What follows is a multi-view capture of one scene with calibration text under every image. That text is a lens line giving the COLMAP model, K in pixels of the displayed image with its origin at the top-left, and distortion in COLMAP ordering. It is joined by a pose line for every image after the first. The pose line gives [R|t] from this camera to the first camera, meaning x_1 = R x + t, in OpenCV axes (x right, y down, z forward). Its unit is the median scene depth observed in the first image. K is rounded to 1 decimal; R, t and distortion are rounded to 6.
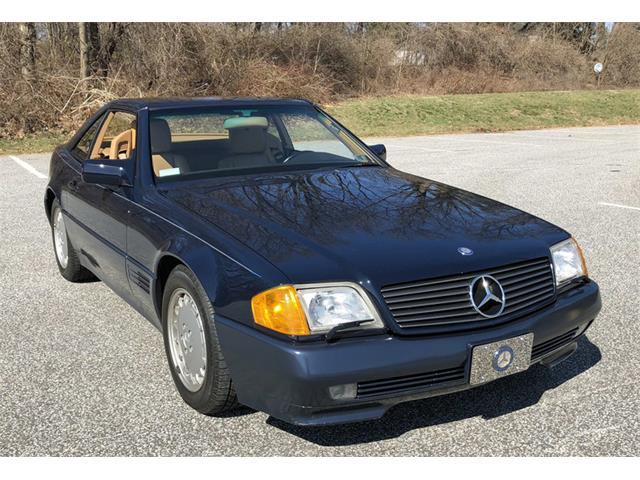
lens RADIAL K [[719.6, 0, 323.8], [0, 719.6, 254.7], [0, 0, 1]] dist [0.017551, 0.000000]
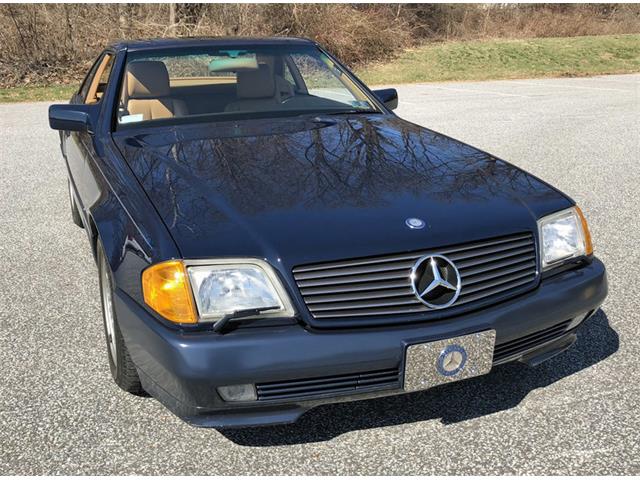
lens RADIAL K [[677.7, 0, 304.1], [0, 677.7, 236.1], [0, 0, 1]] dist [0.016674, 0.000000]
pose [[0.986037, 0.038211, -0.162082, 0.186354], [-0.028221, 0.997583, 0.063493, -0.033112], [0.164116, -0.058033, 0.984732, 0.219228]]
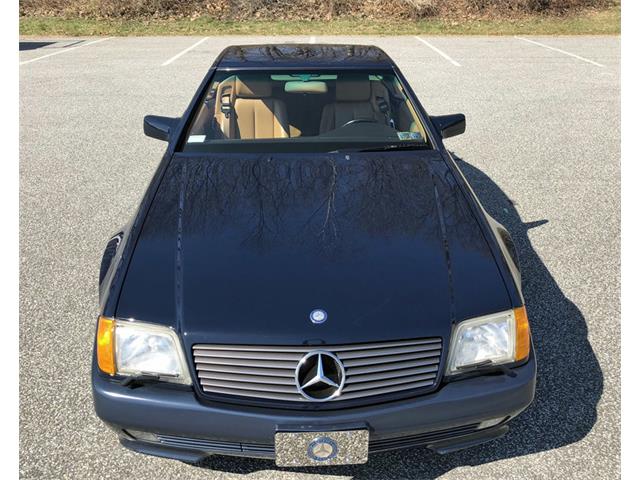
lens RADIAL K [[624.4, 0, 325.5], [0, 624.4, 198.0], [0, 0, 1]] dist [0.019358, 0.000000]
pose [[0.877384, 0.181019, -0.444330, 0.490951], [-0.116790, 0.978818, 0.168152, -0.262415], [0.465357, -0.095640, 0.879941, 0.322155]]
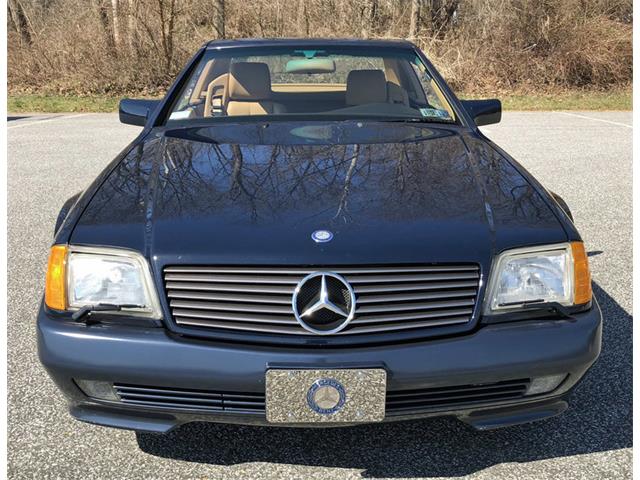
lens RADIAL K [[719.6, 0, 314.3], [0, 719.6, 254.5], [0, 0, 1]] dist [0.017551, 0.000000]
pose [[0.863242, 0.141004, -0.484697, 0.503039], [-0.119694, 0.989987, 0.074826, -0.036295], [0.490395, -0.006577, 0.871476, 0.362734]]
